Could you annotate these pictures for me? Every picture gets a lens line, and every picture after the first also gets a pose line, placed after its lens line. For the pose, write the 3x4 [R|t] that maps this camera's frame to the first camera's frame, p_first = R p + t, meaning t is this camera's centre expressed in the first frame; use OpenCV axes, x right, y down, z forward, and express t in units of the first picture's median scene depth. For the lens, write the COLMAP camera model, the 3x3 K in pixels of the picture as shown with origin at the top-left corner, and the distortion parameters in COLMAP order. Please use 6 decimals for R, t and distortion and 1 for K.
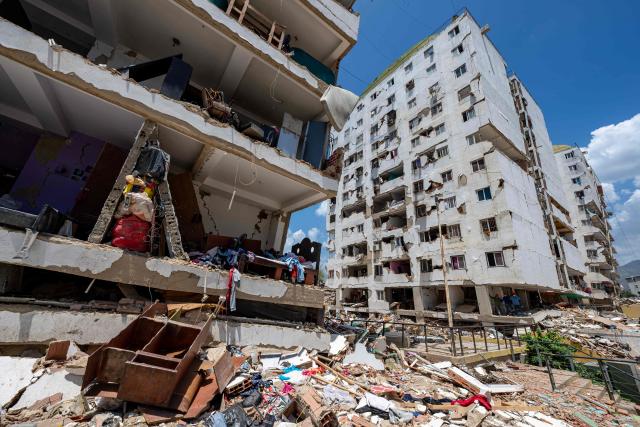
lens RADIAL K [[251.9, 0, 318.6], [0, 251.9, 211.1], [0, 0, 1]] dist [-0.002936, 0.000106]
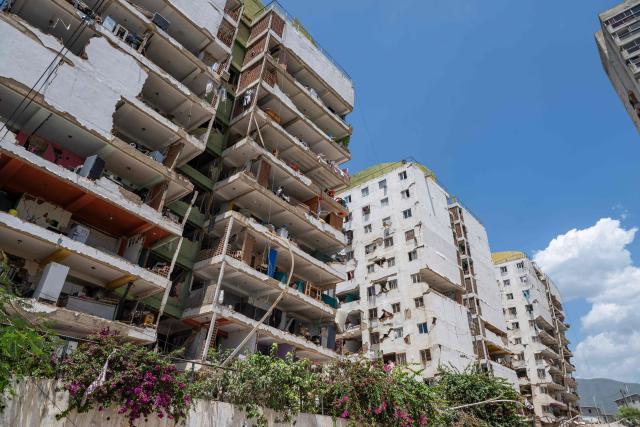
lens RADIAL K [[426.5, 0, 325.6], [0, 426.5, 213.5], [0, 0, 1]] dist [0.002549, 0.004374]
pose [[0.963947, 0.076251, 0.254936, -0.330333], [-0.027279, 0.981333, -0.190369, -0.182237], [-0.264693, 0.176552, 0.948033, -0.837057]]
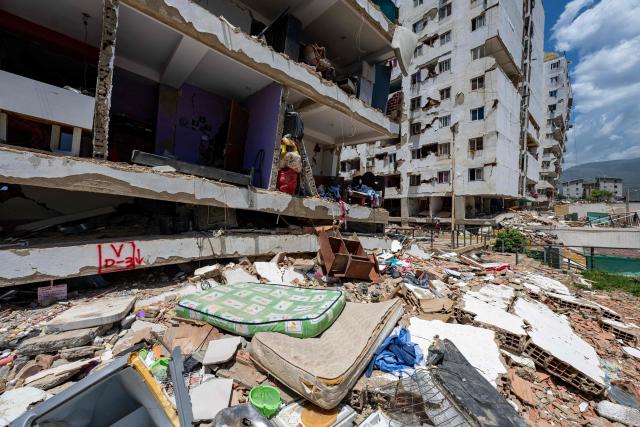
lens RADIAL K [[251.9, 0, 320.3], [0, 251.9, 212.6], [0, 0, 1]] dist [-0.002936, 0.000106]
pose [[0.993823, -0.038405, 0.104121, -0.120158], [0.000022, 0.938280, 0.345877, -0.038483], [-0.110978, -0.343739, 0.932485, -0.061868]]
